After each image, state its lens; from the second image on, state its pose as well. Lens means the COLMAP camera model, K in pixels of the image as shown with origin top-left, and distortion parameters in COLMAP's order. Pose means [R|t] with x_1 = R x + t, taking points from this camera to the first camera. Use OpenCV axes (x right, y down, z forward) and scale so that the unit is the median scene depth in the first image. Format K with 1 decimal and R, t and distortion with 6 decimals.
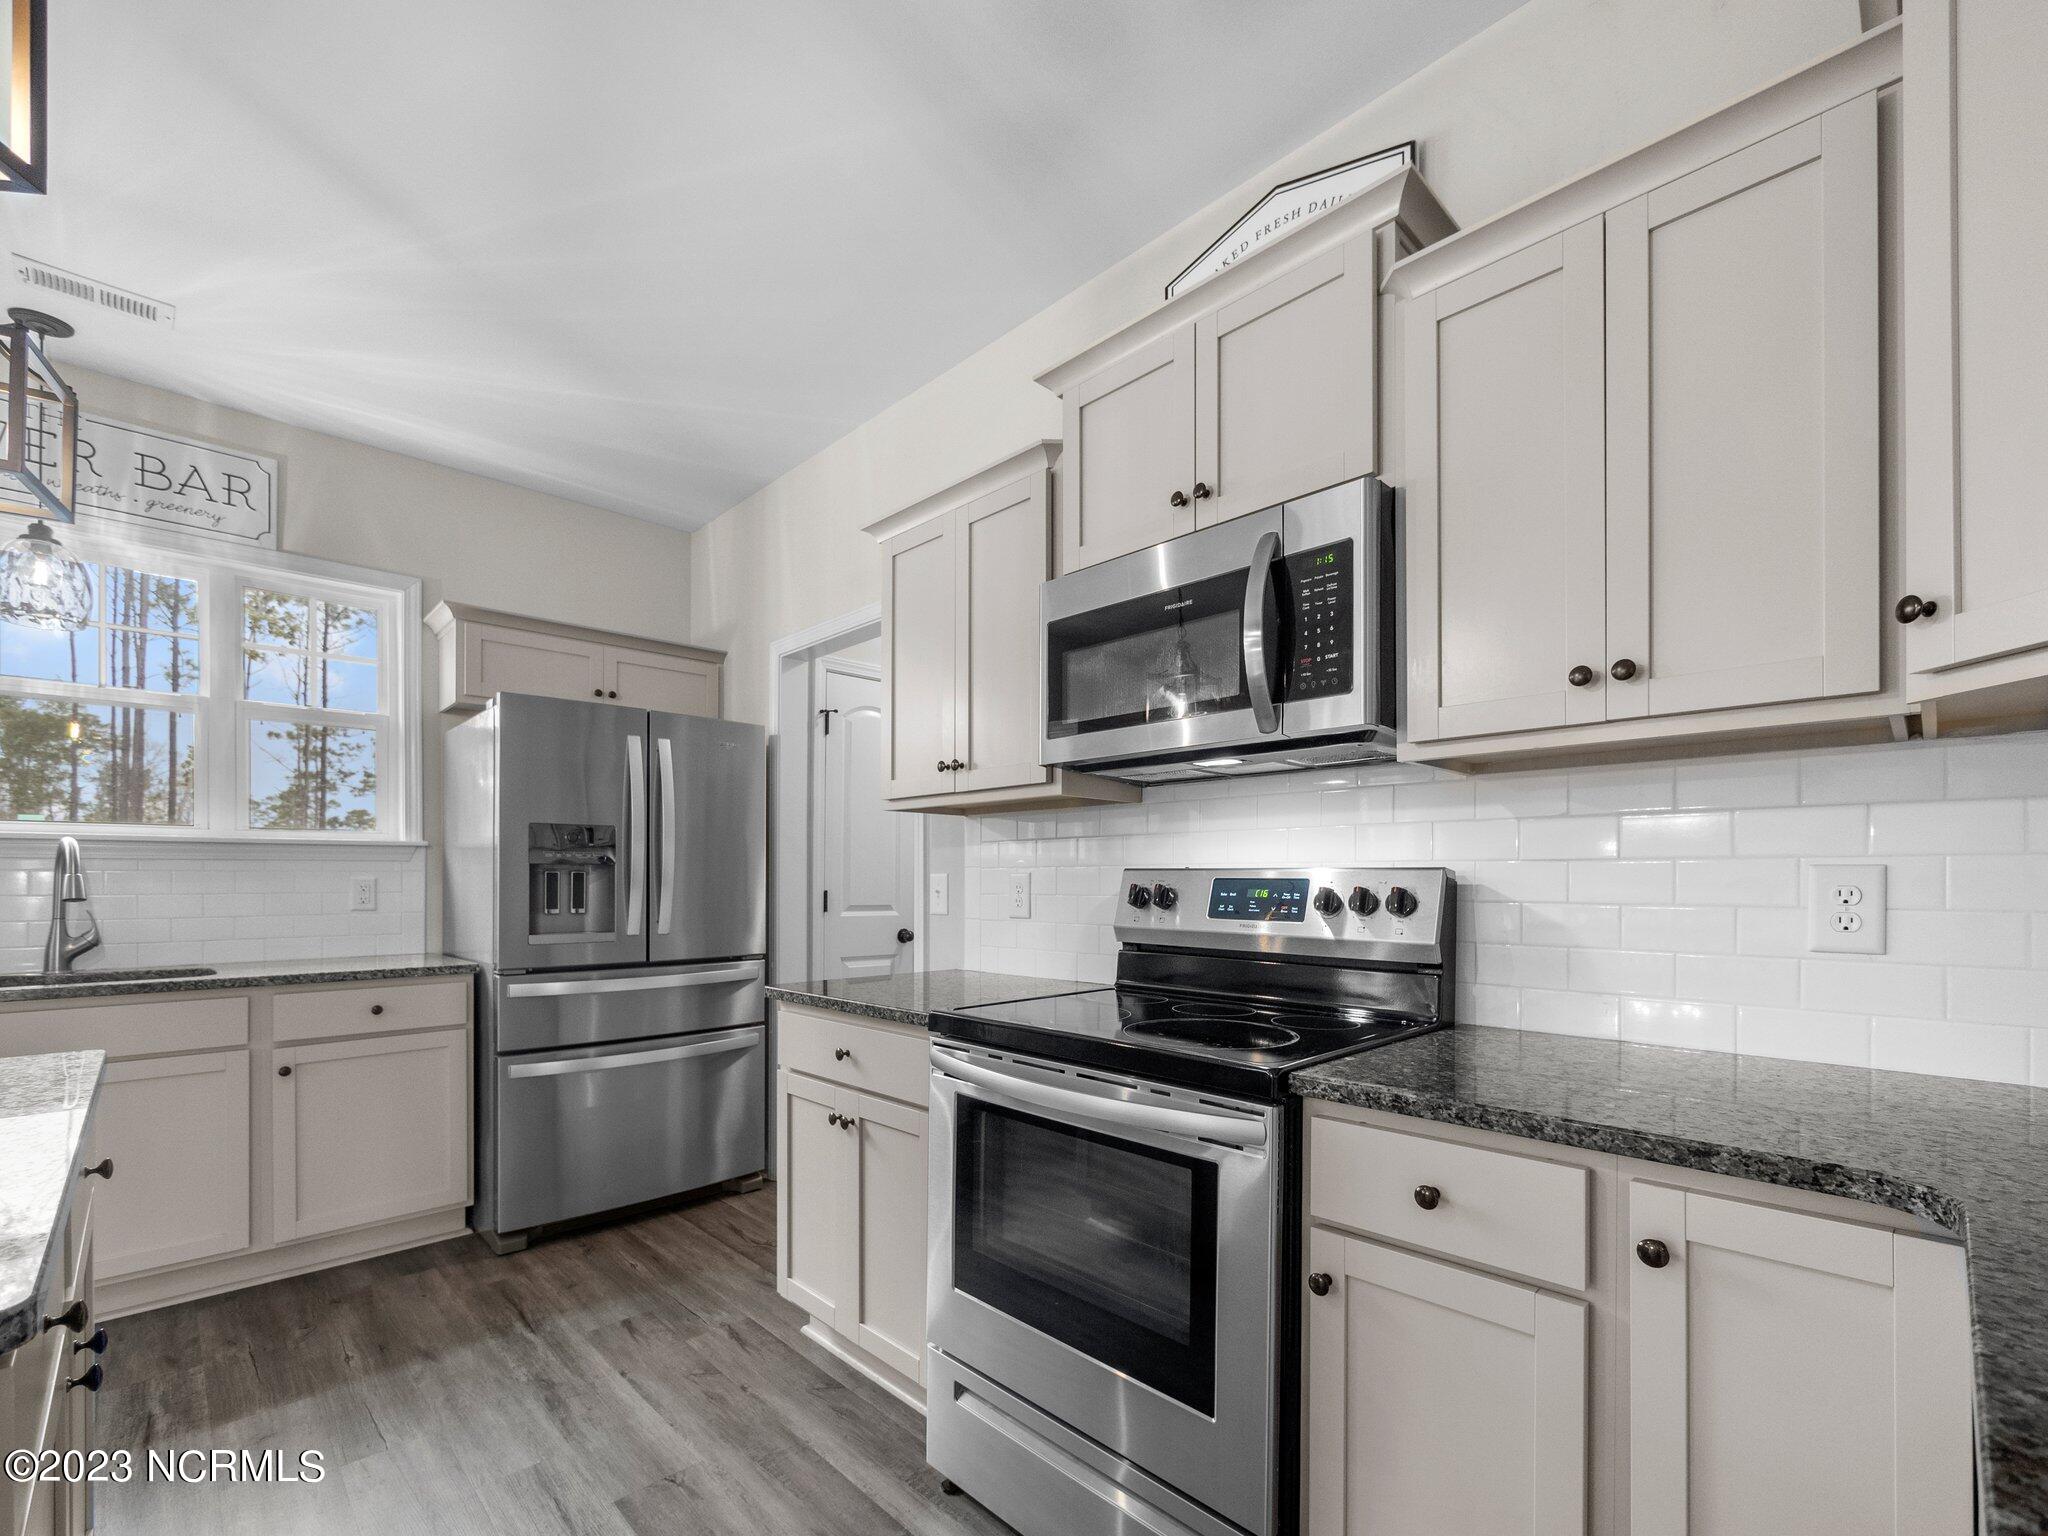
lens RADIAL K [[865.5, 0, 1070.4], [0, 865.5, 881.8], [0, 0, 1]] dist [0.000070, -0.001180]
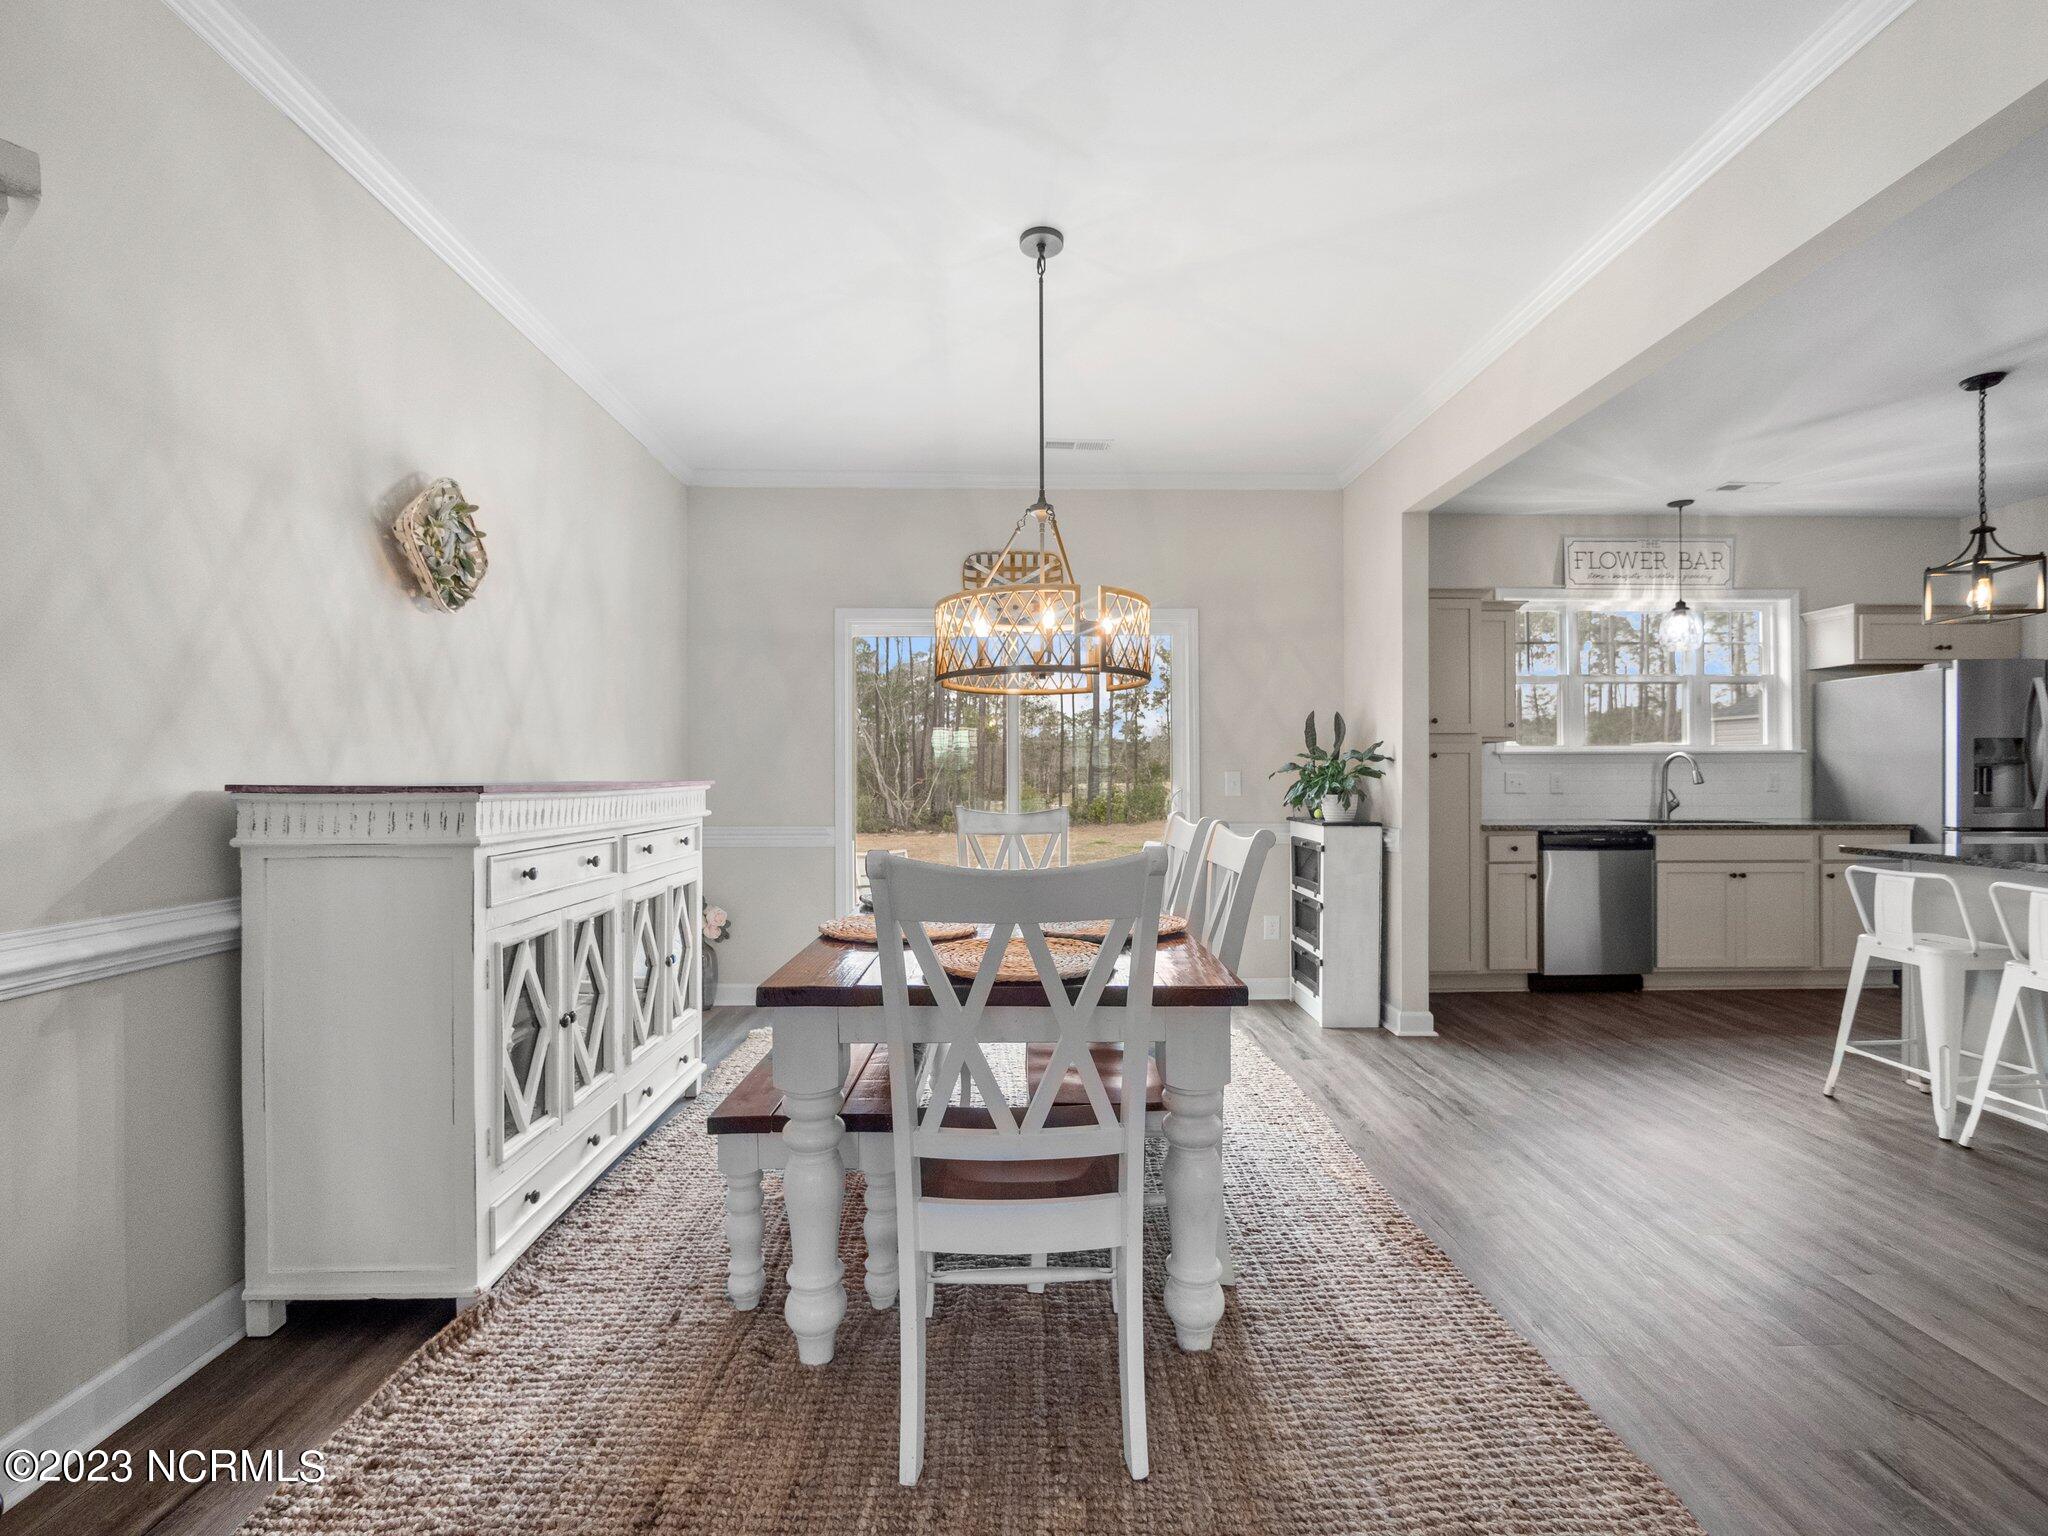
lens RADIAL K [[865.5, 0, 1028.3], [0, 865.5, 778.1], [0, 0, 1]] dist [0.000070, -0.001180]
pose [[0.728420, 0.003017, -0.685125, -1.146389], [-0.000757, 0.999993, 0.003598, 0.004710], [0.685131, -0.002102, 0.728417, -1.987118]]
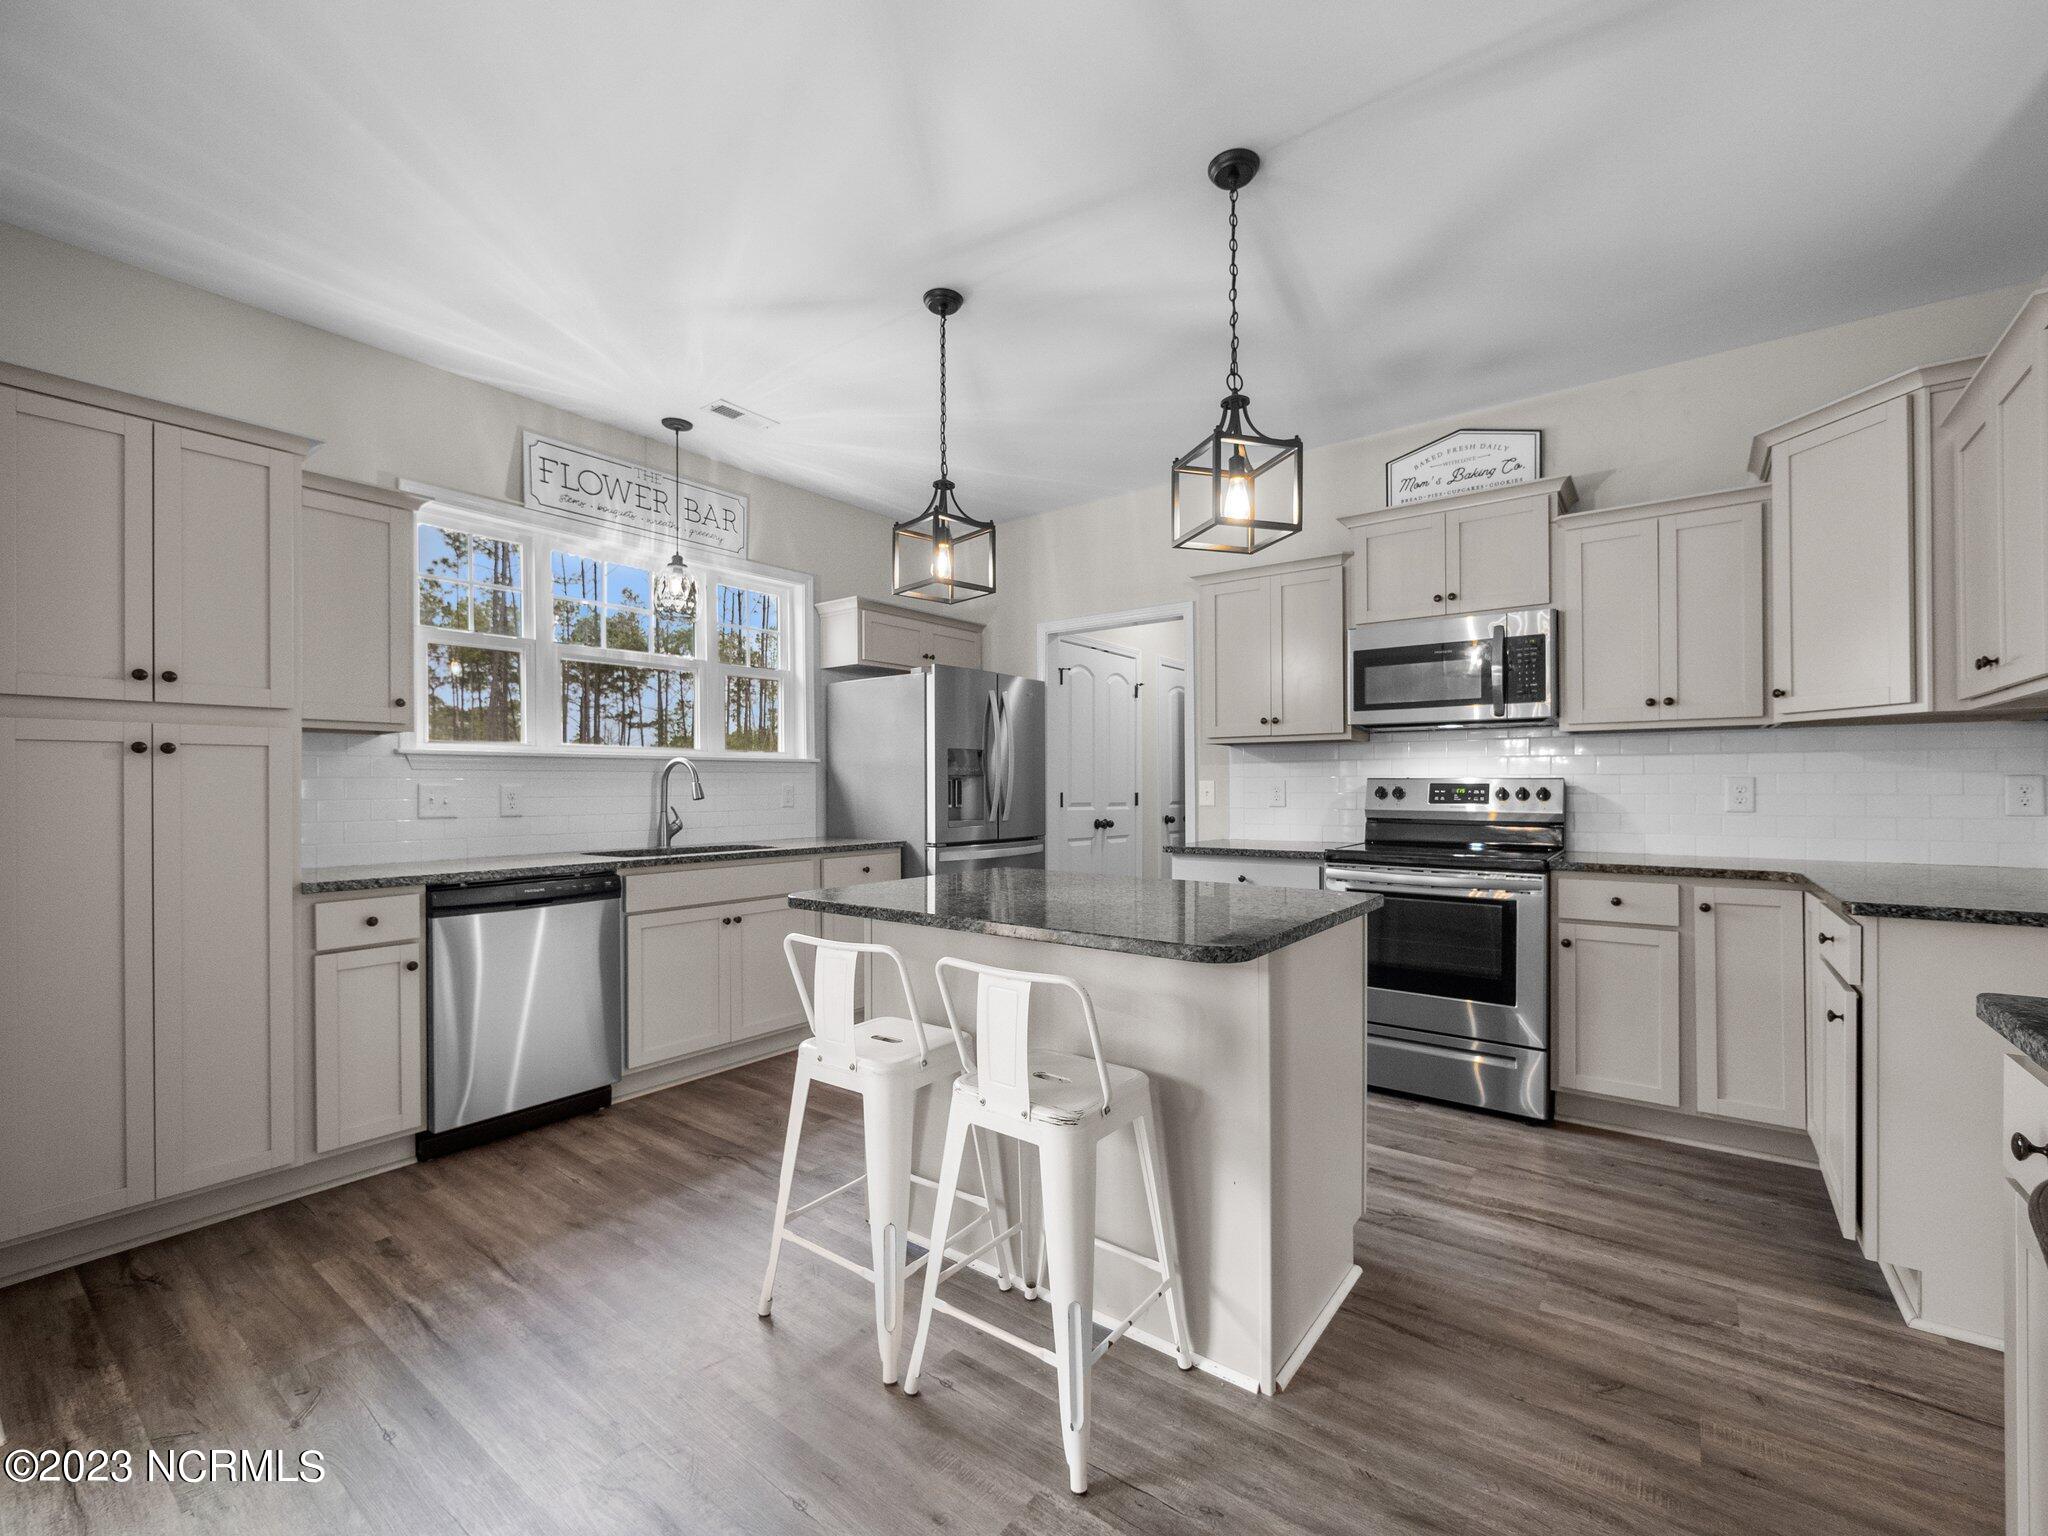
lens RADIAL K [[865.5, 0, 1032.6], [0, 865.5, 782.0], [0, 0, 1]] dist [0.000070, -0.001180]
pose [[0.988799, -0.001276, 0.149249, -1.003618], [0.002432, 0.999968, -0.007565, 0.006109], [-0.149235, 0.007843, 0.988771, -0.782151]]
